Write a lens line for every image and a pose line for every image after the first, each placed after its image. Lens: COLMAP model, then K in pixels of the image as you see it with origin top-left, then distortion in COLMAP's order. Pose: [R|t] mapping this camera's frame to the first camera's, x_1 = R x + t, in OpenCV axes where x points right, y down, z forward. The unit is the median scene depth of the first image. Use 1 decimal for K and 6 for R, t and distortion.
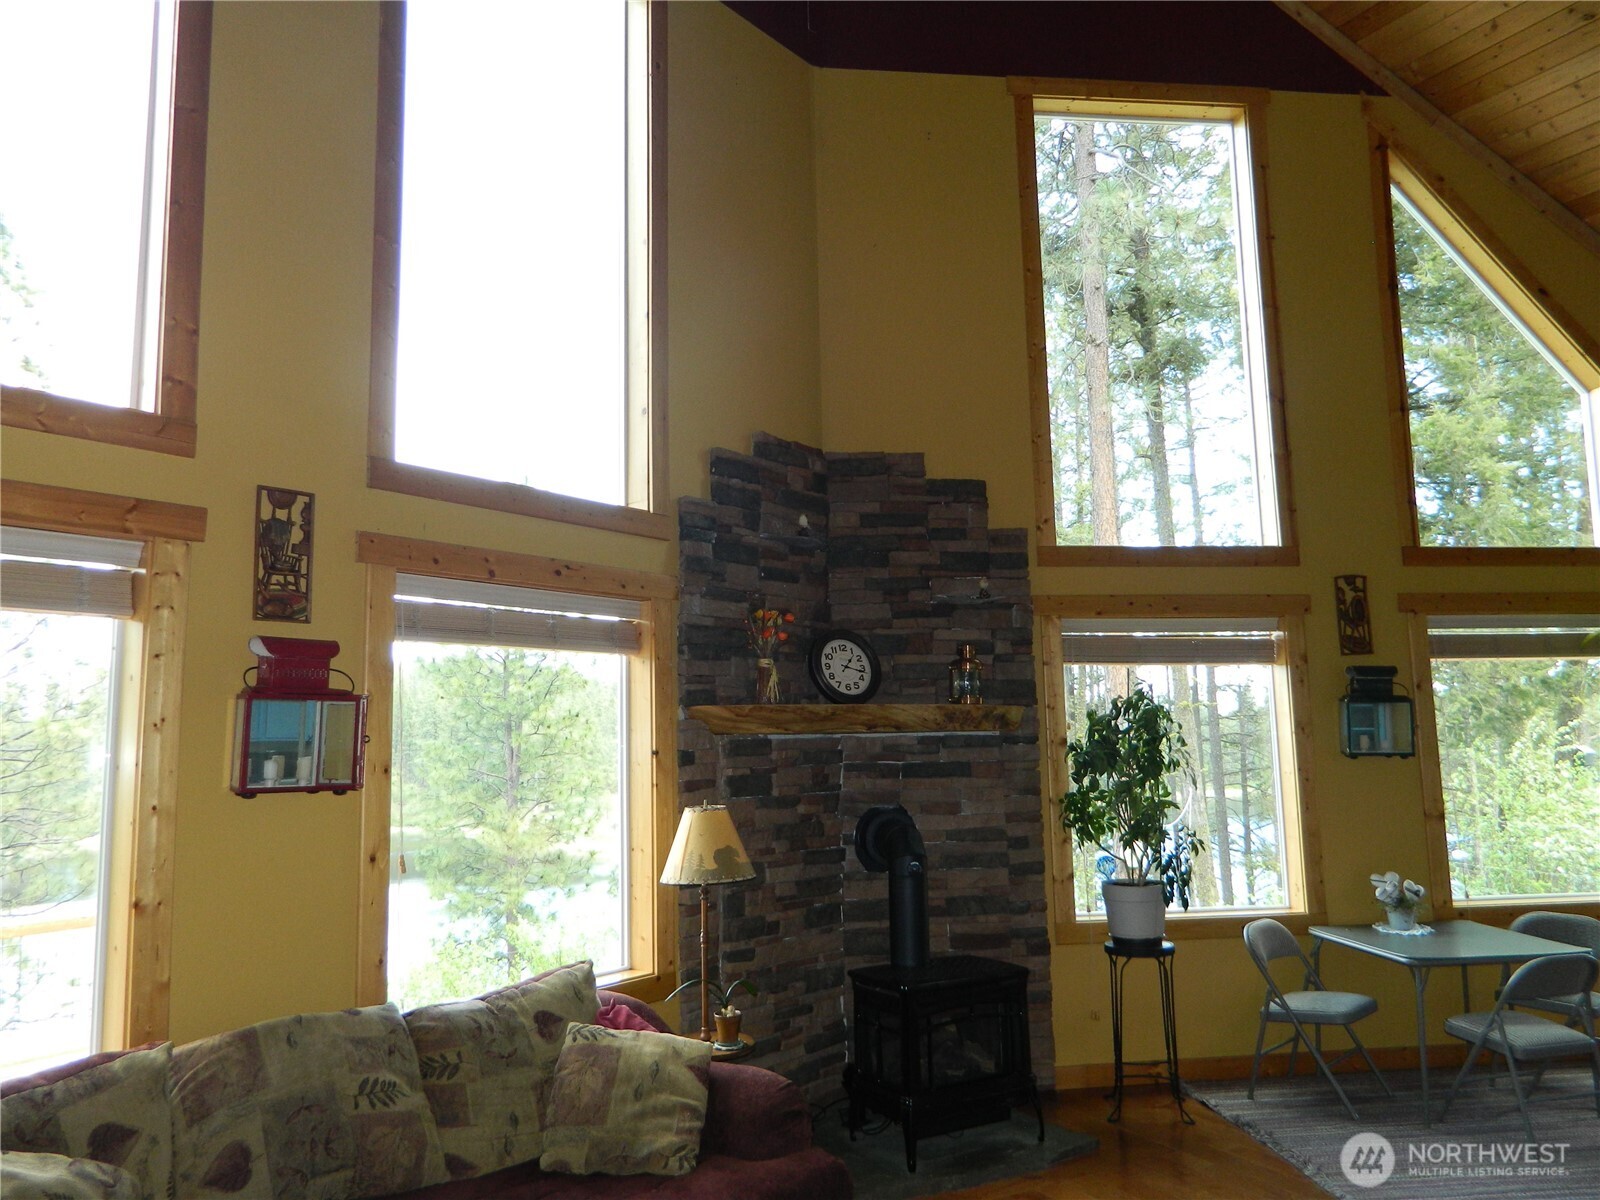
lens RADIAL K [[1170.9, 0, 799.2], [0, 1170.9, 593.0], [0, 0, 1]] dist [0.001195, -0.004809]
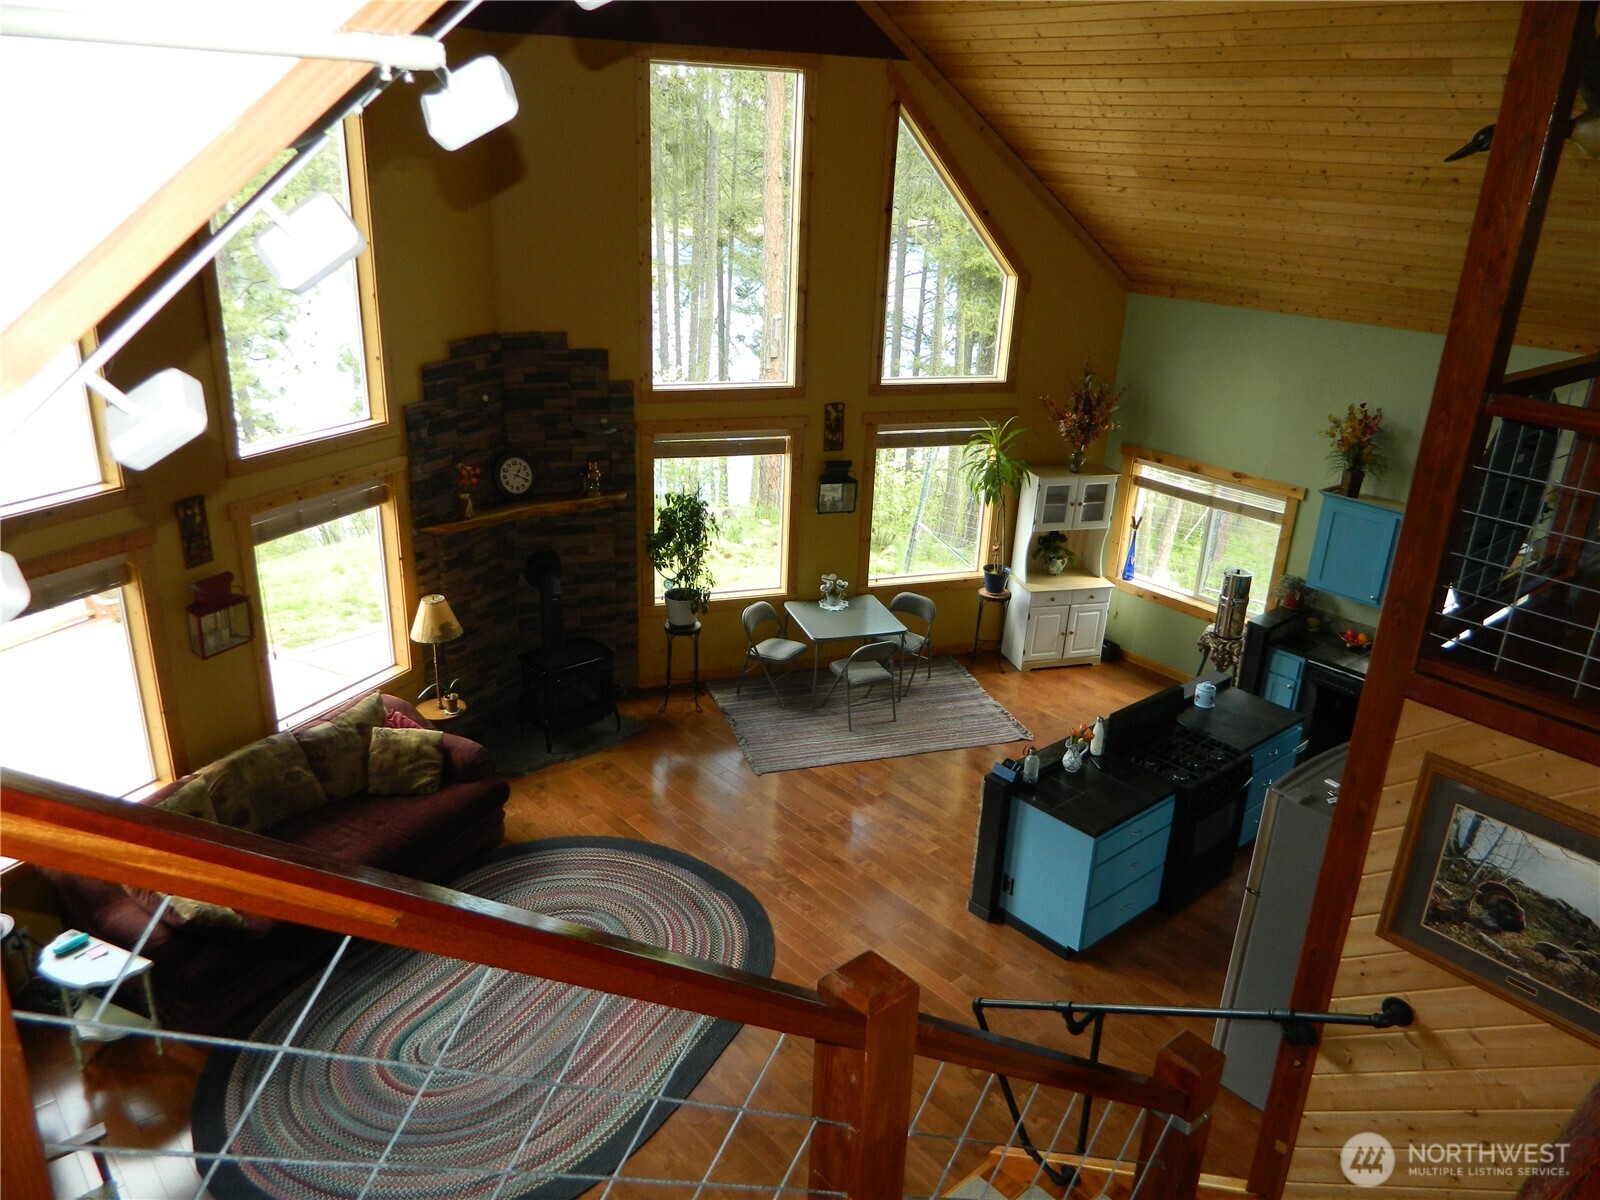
lens RADIAL K [[1170.9, 0, 799.2], [0, 1170.9, 593.0], [0, 0, 1]] dist [0.001195, -0.004809]
pose [[0.975685, -0.021660, 0.218106, 0.065558], [-0.084654, 0.880644, 0.466153, -0.592738], [-0.202171, -0.473282, 0.857398, -0.566586]]
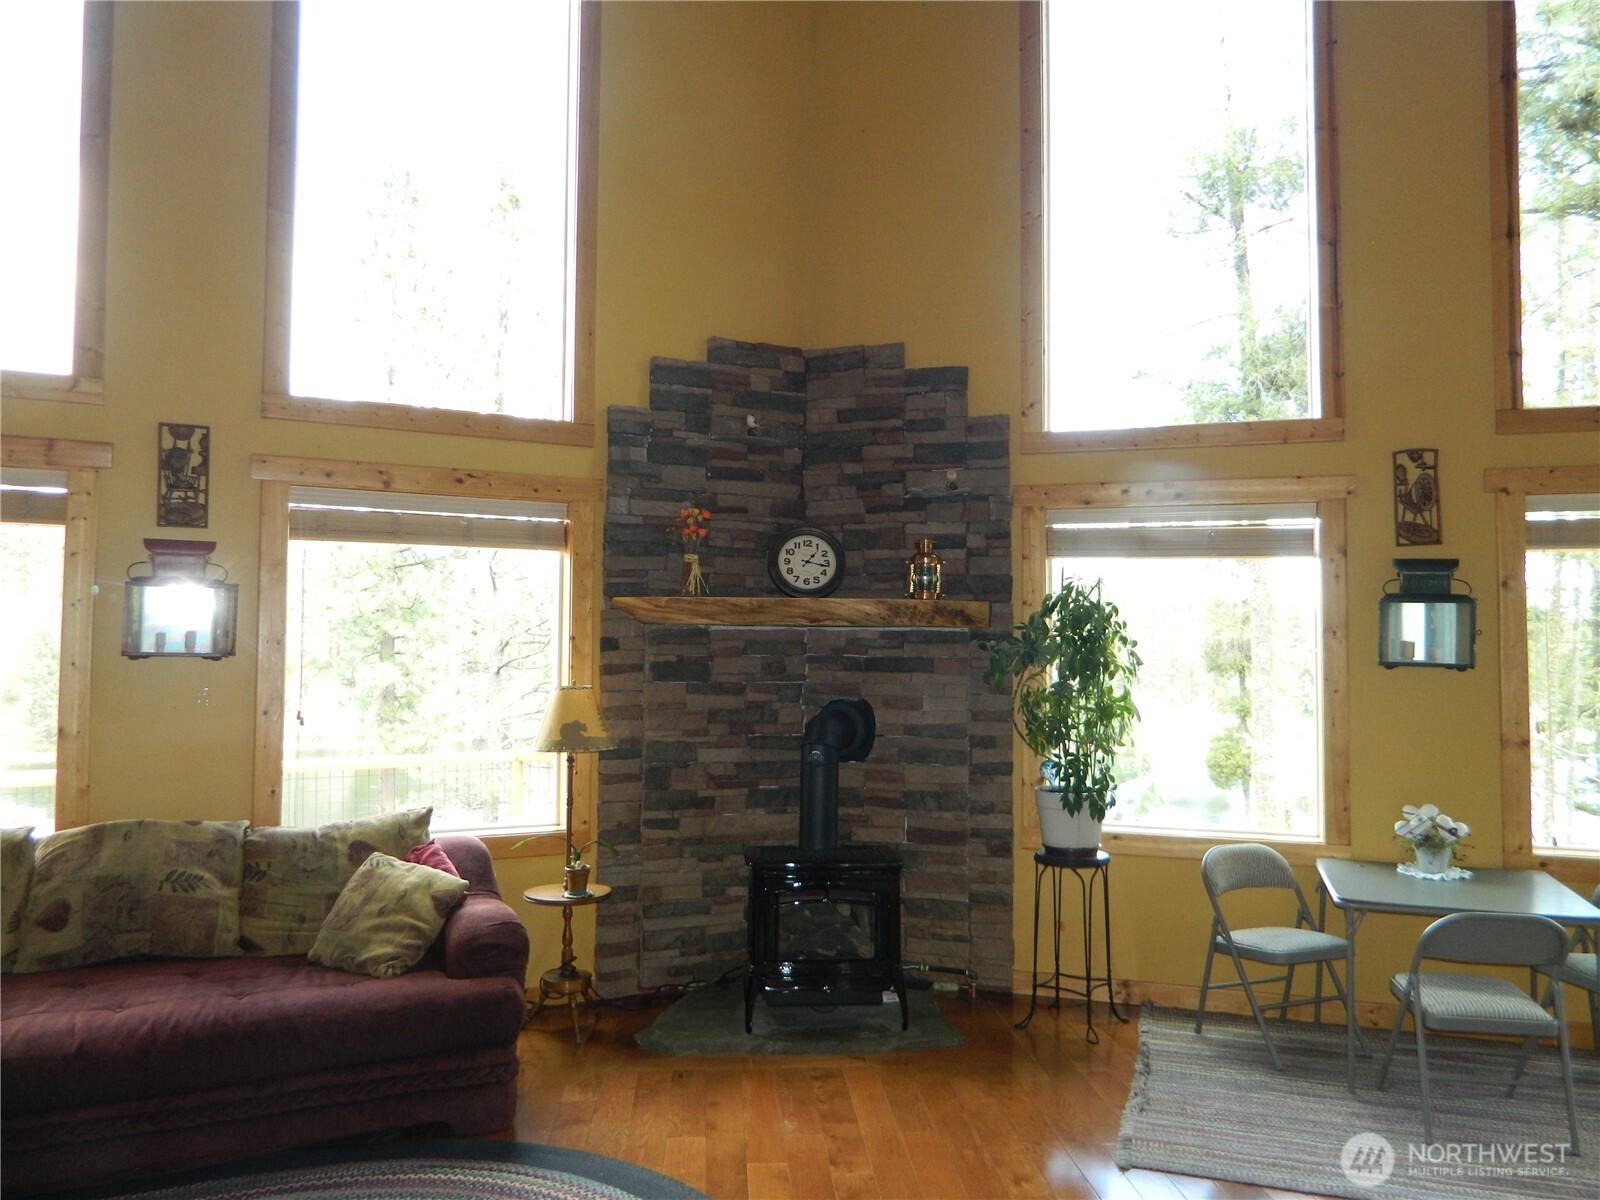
lens RADIAL K [[1170.9, 0, 799.2], [0, 1170.9, 593.0], [0, 0, 1]] dist [0.001195, -0.004809]
pose [[0.906263, 0.008007, -0.422637, 0.468811], [0.028450, 0.996398, 0.079882, 0.008232], [0.421755, -0.084418, 0.902772, 0.070258]]
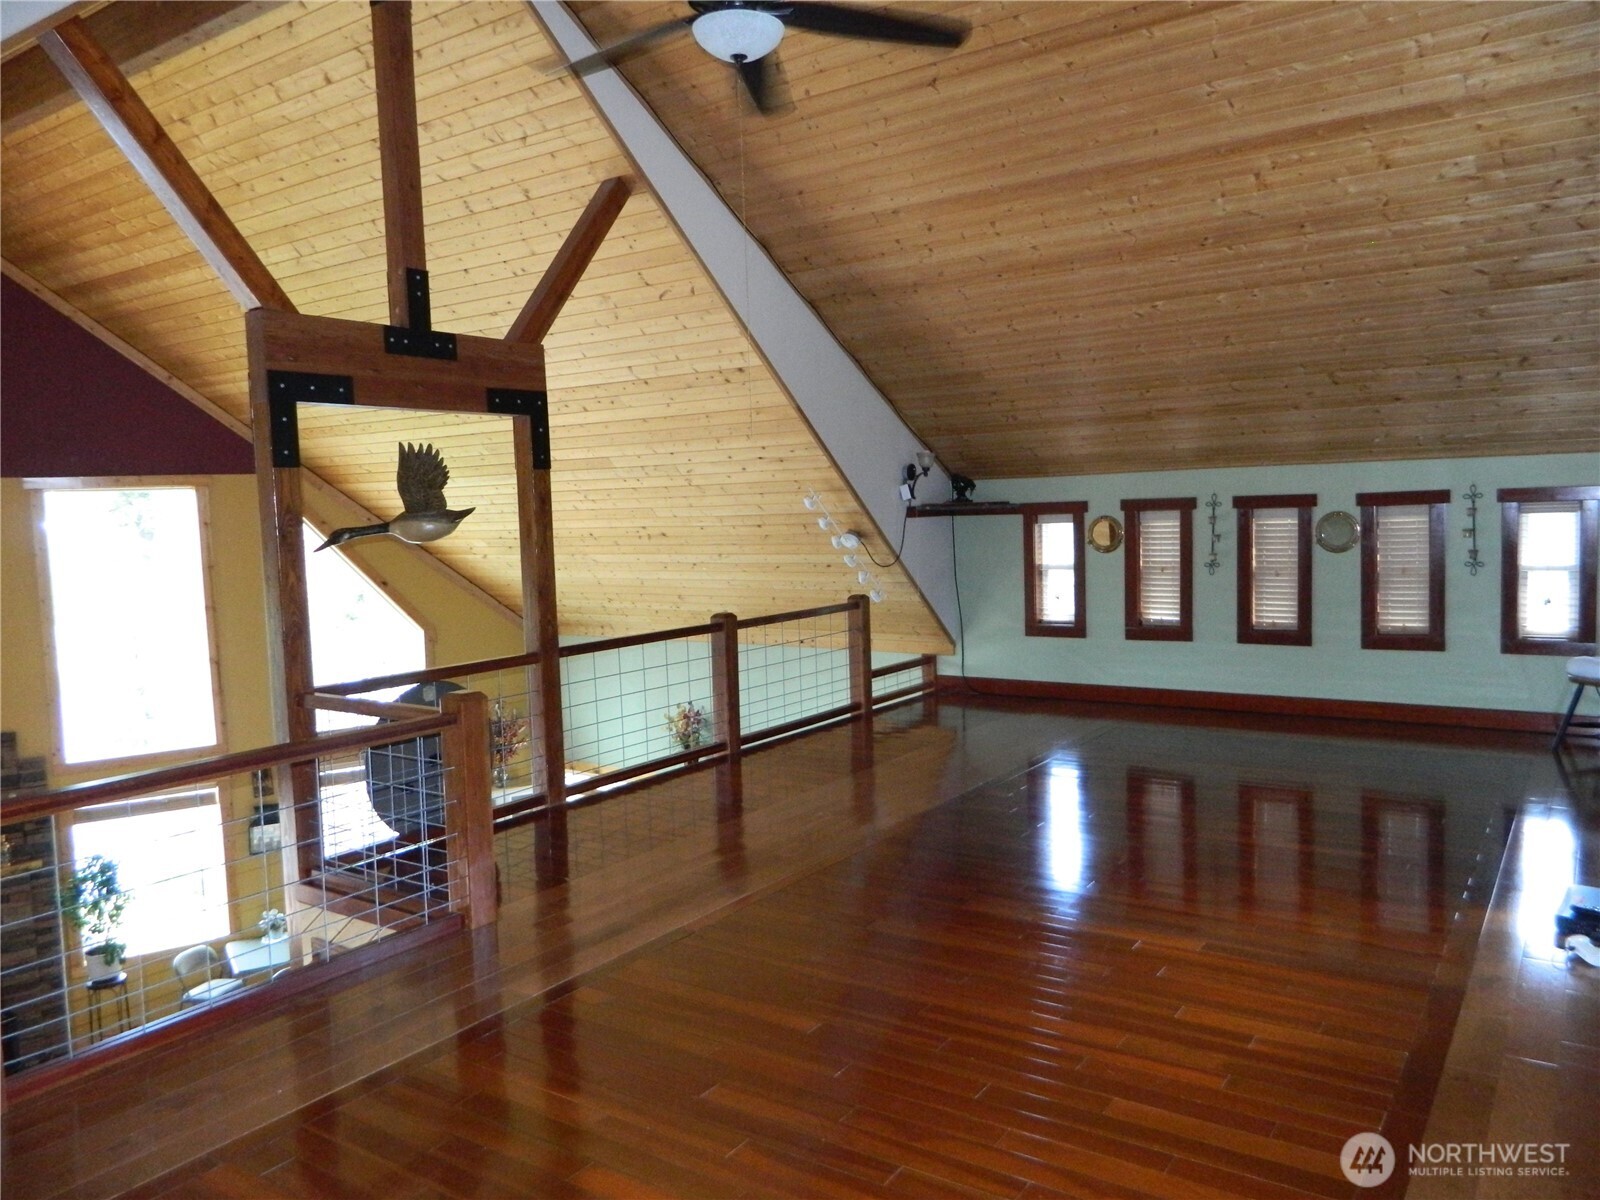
lens RADIAL K [[1170.9, 0, 799.2], [0, 1170.9, 593.0], [0, 0, 1]] dist [0.001195, -0.004809]
pose [[0.897200, -0.046252, 0.439196, 0.477957], [-0.037619, 0.982881, 0.180358, -0.693954], [-0.440020, -0.178339, 0.880101, -1.051689]]
